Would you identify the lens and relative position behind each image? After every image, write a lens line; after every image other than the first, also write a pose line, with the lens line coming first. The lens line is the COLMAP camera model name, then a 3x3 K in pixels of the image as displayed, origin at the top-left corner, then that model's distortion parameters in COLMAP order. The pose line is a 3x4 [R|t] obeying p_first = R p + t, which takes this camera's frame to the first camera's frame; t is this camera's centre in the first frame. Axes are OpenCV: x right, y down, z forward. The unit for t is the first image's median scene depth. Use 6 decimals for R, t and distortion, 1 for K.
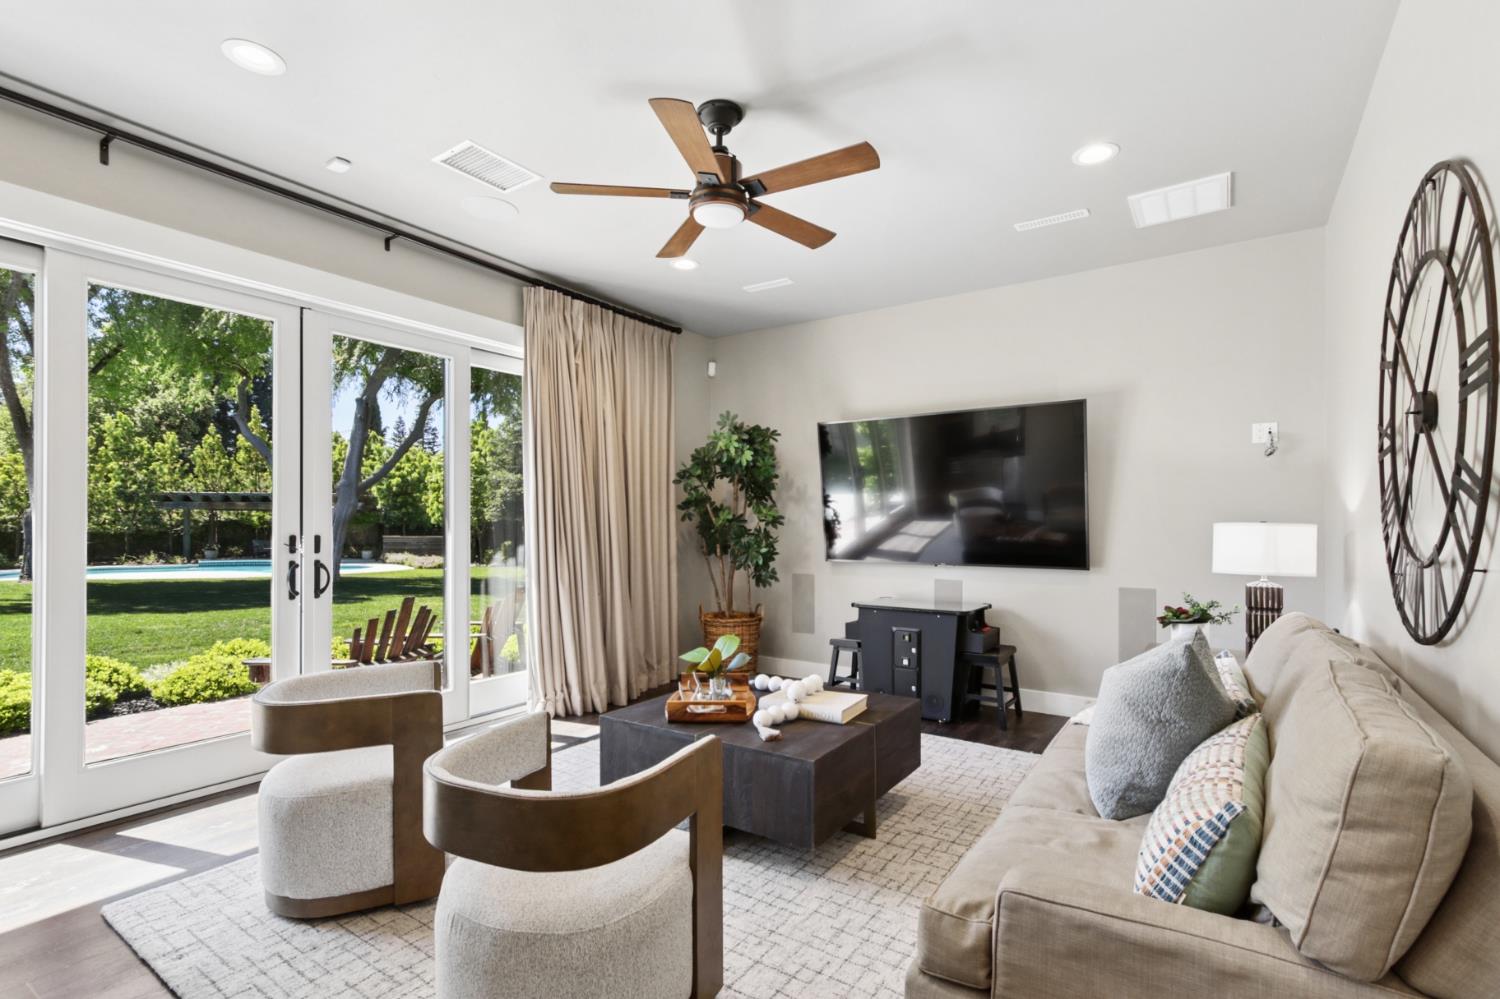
lens RADIAL K [[712.8, 0, 750.8], [0, 712.8, 523.3], [0, 0, 1]] dist [-0.001447, -0.001813]
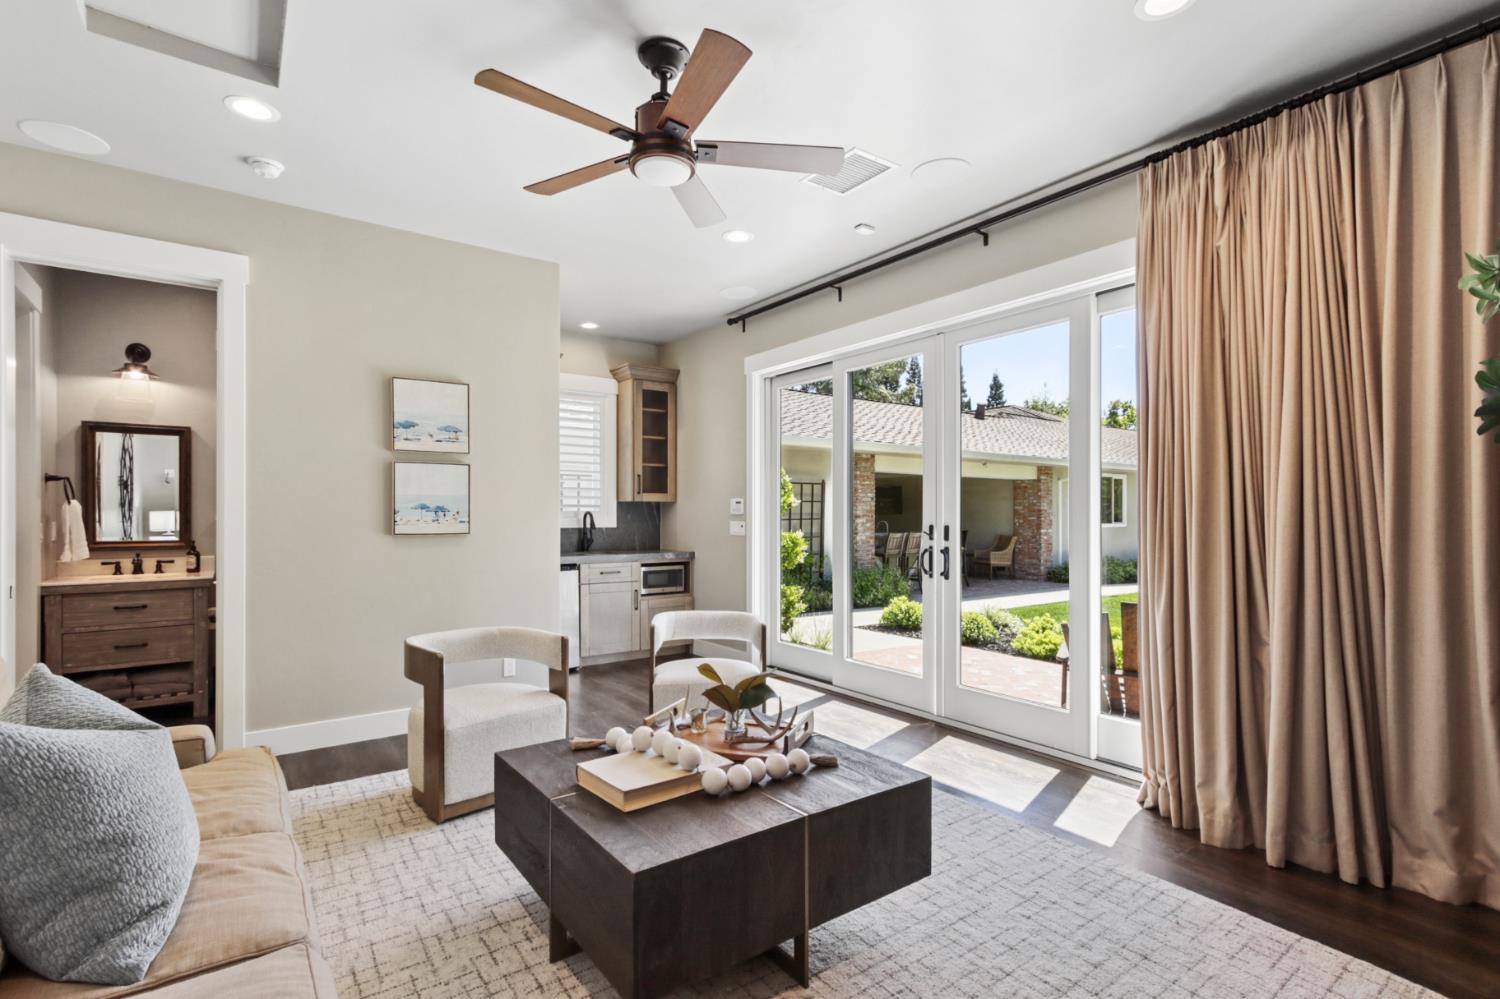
lens RADIAL K [[712.8, 0, 750.8], [0, 712.8, 523.3], [0, 0, 1]] dist [-0.001447, -0.001813]
pose [[-0.343921, 0.009806, -0.938947, 0.729508], [-0.001728, 0.999937, 0.011075, 0.001008], [0.938997, 0.005432, -0.343883, 1.364571]]
